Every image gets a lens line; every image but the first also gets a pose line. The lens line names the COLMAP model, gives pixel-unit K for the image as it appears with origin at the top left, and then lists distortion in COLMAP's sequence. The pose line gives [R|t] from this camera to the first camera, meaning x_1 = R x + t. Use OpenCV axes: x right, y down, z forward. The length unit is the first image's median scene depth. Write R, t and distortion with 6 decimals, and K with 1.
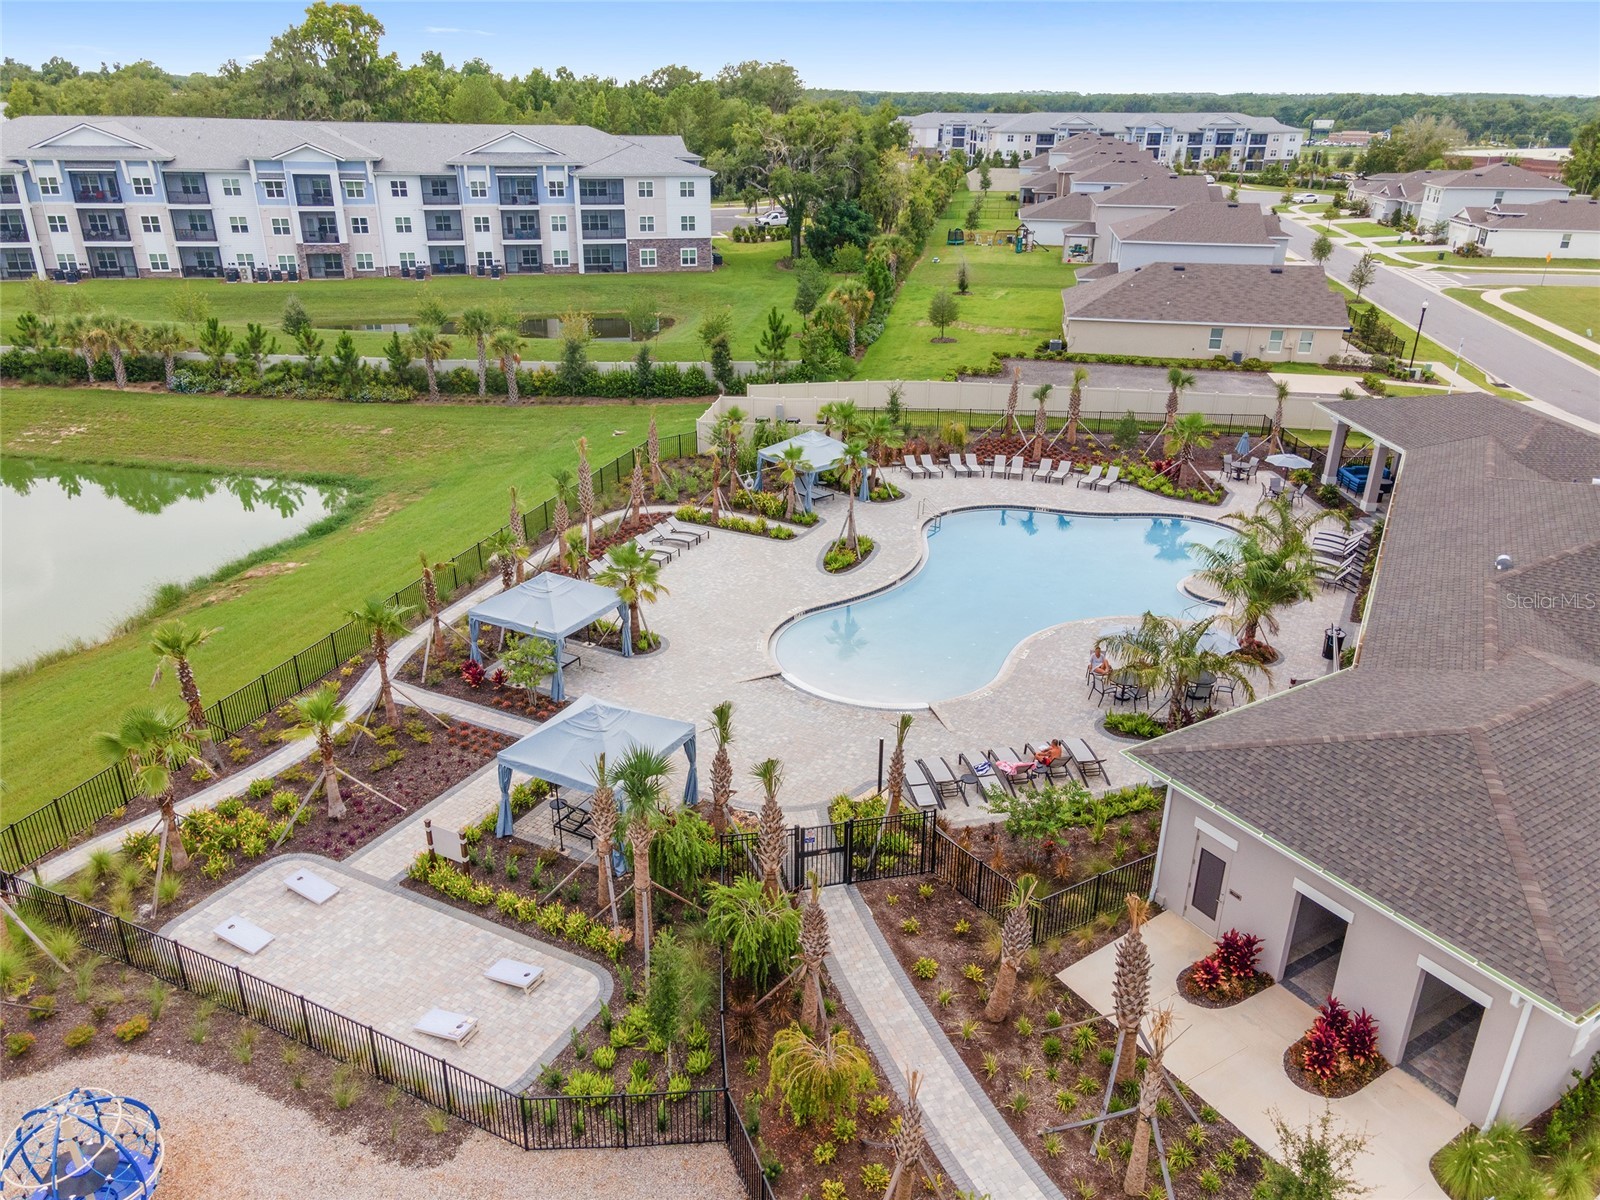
lens RADIAL K [[1174.5, 0, 800.0], [0, 1174.5, 600.0], [0, 0, 1]] dist [0.007911, 0.066512]
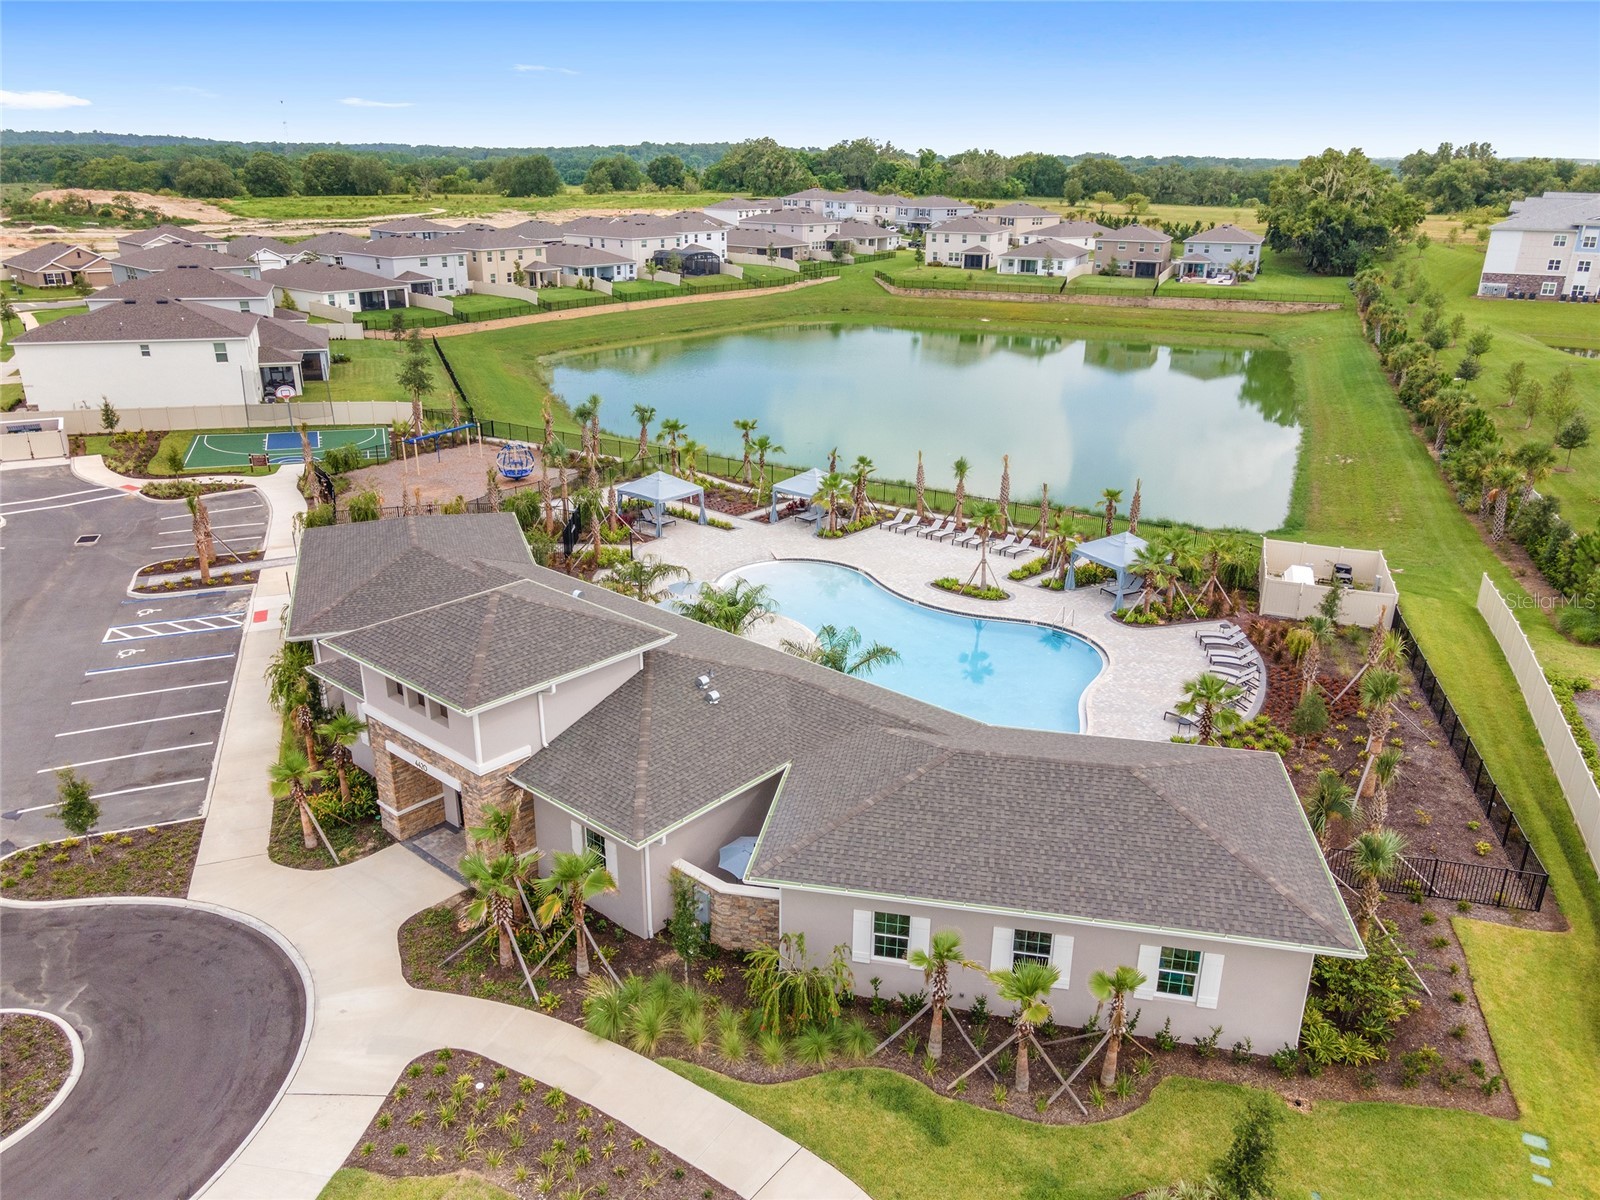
lens RADIAL K [[1181.3, 0, 796.2], [0, 1181.3, 596.0], [0, 0, 1]] dist [0.005737, 0.052170]
pose [[-0.223218, 0.327396, -0.918142, 0.554688], [-0.397785, 0.829316, 0.392431, -0.203591], [0.889911, 0.452821, -0.054884, 0.412434]]
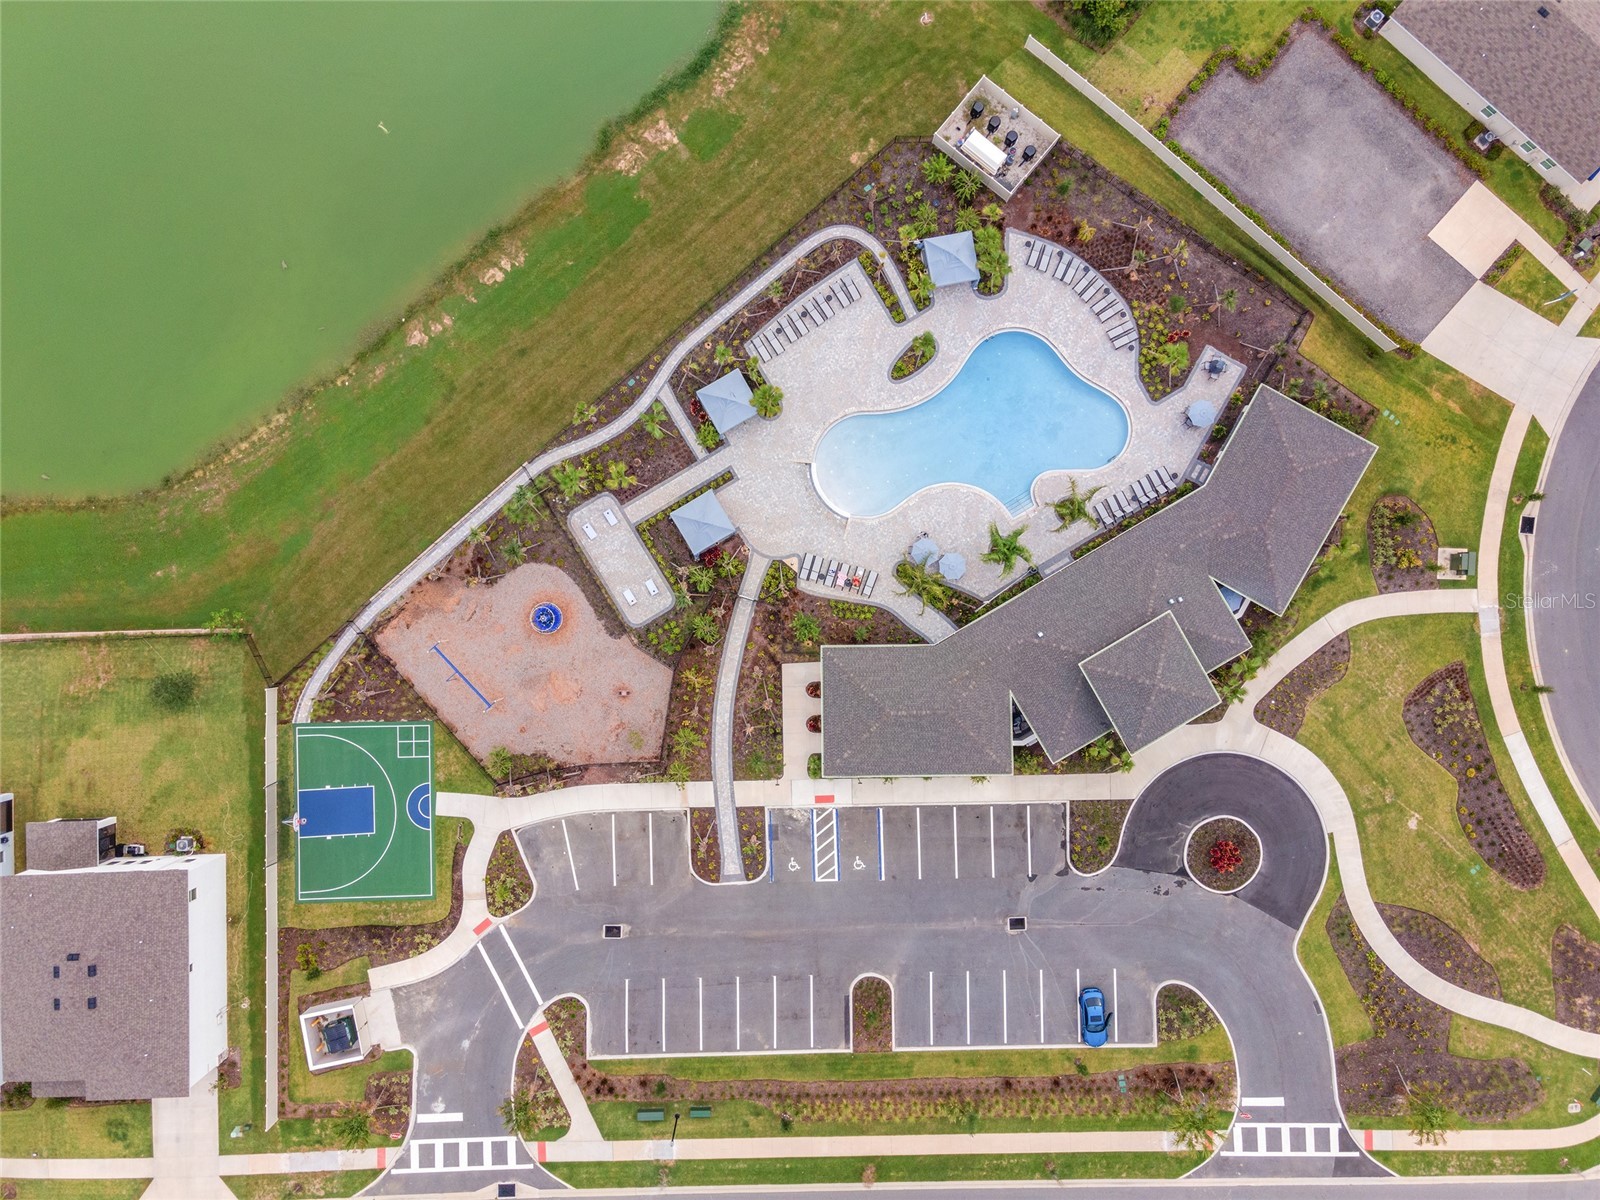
lens RADIAL K [[1181.3, 0, 796.2], [0, 1181.3, 596.0], [0, 0, 1]] dist [0.005737, 0.052170]
pose [[0.854583, 0.519267, 0.007019, 0.029116], [-0.209831, 0.332904, 0.919318, -0.722870], [0.475035, -0.787107, 0.393452, -0.053145]]
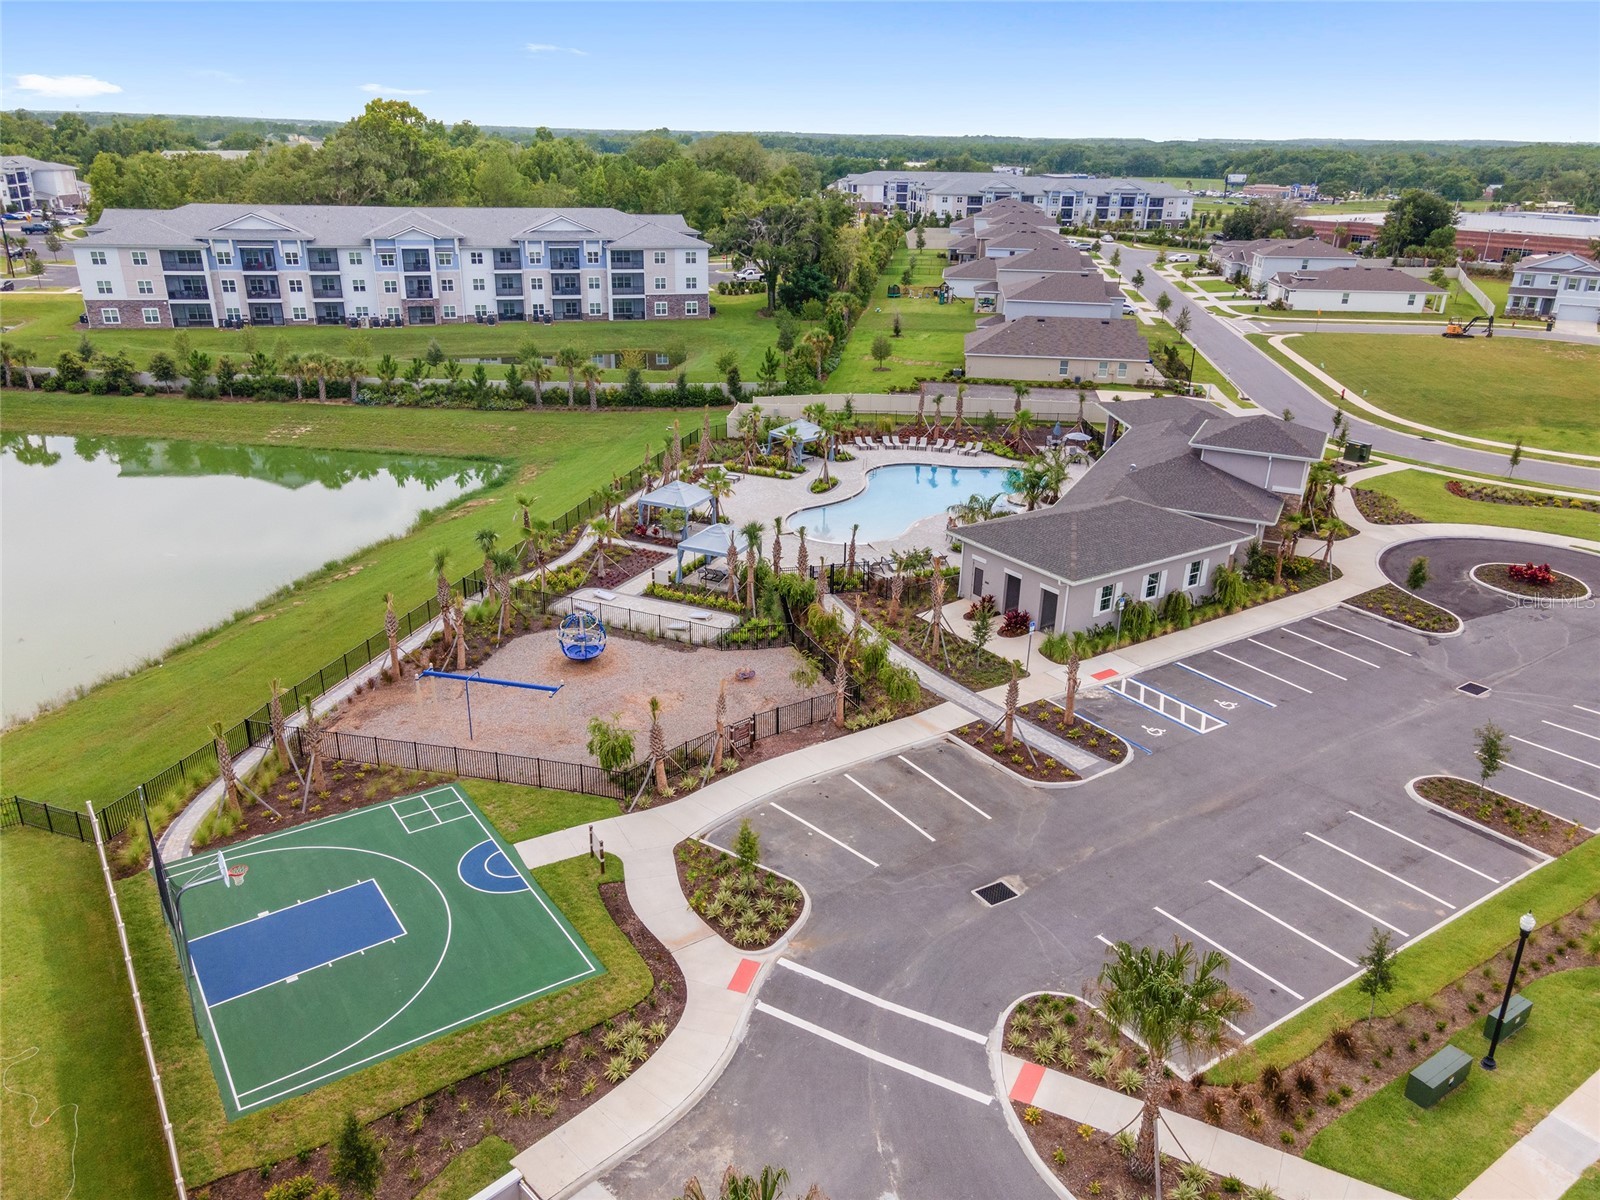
lens RADIAL K [[1174.5, 0, 800.0], [0, 1174.5, 600.0], [0, 0, 1]] dist [0.007911, 0.066512]
pose [[0.999205, -0.008063, 0.039055, -0.030298], [0.009184, 0.999549, -0.028596, 0.084485], [-0.038806, 0.028932, 0.998828, -0.353143]]
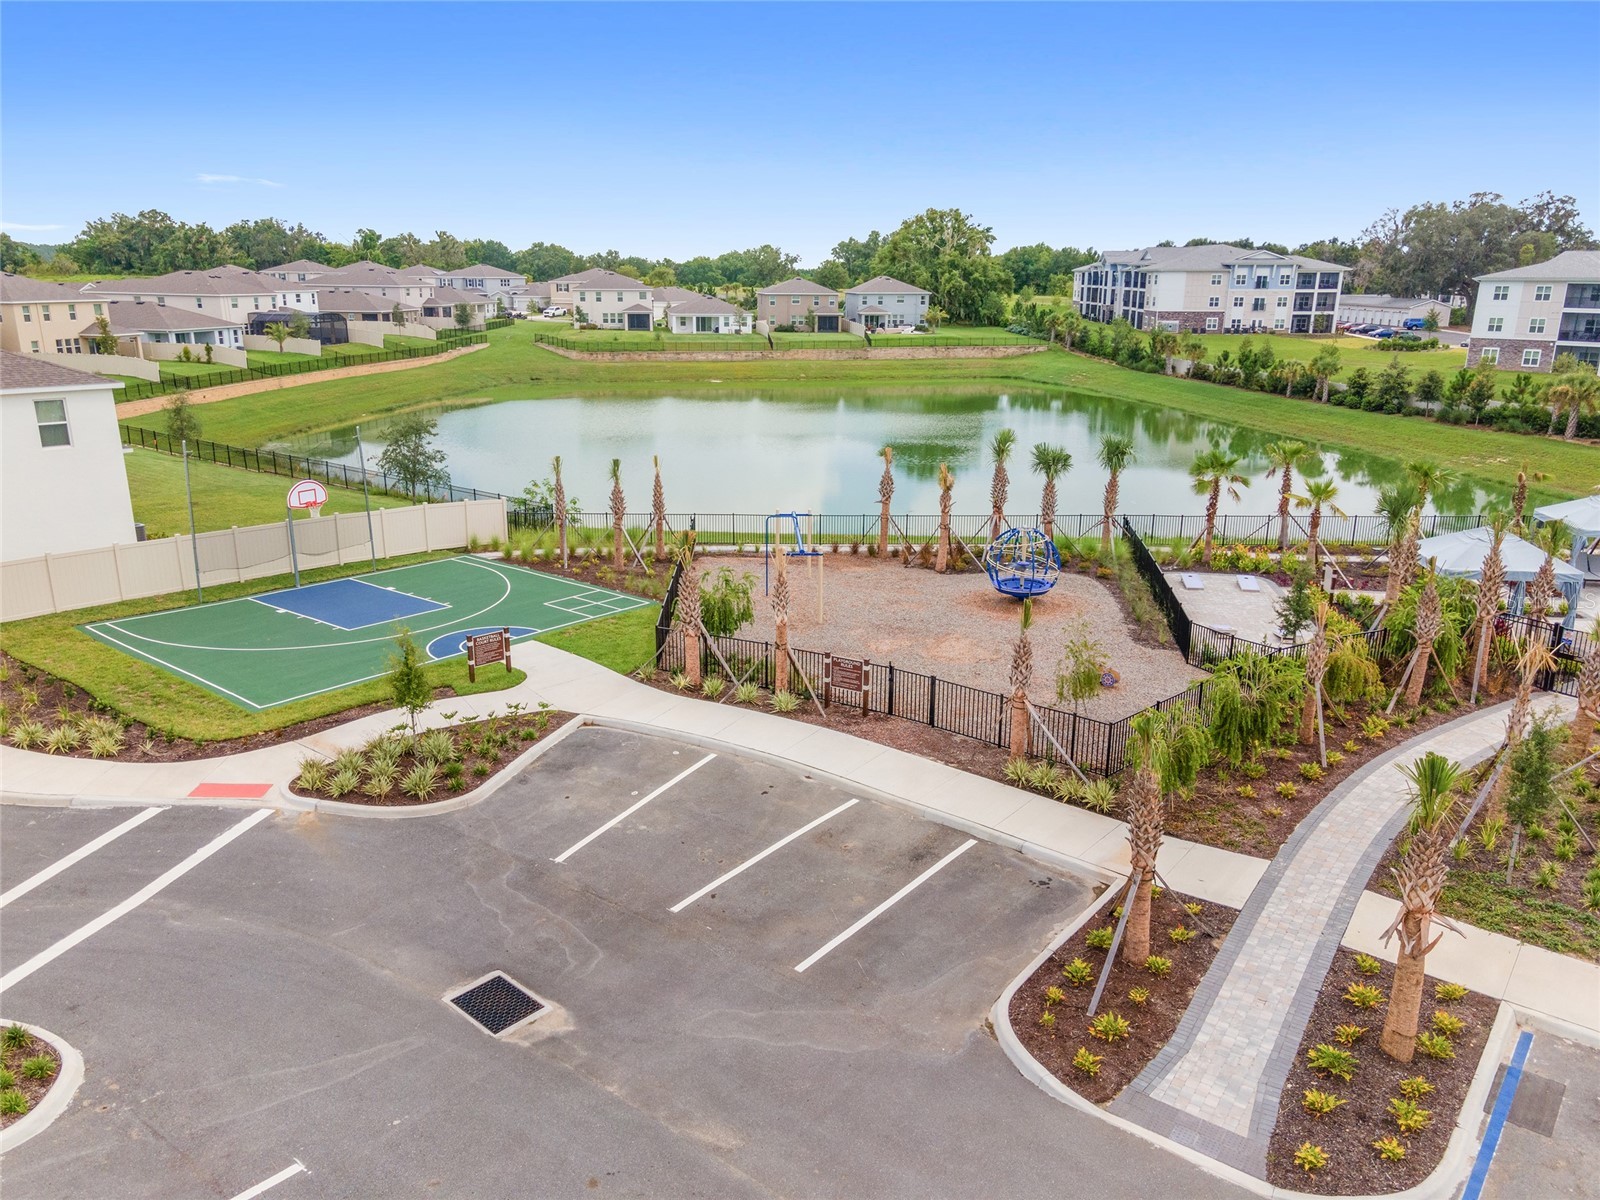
lens RADIAL K [[1174.5, 0, 800.0], [0, 1174.5, 600.0], [0, 0, 1]] dist [0.007911, 0.066512]
pose [[0.318576, 0.245599, -0.915527, 0.203227], [-0.378511, 0.918465, 0.114677, 0.079719], [0.869045, 0.310004, 0.385563, -0.016630]]
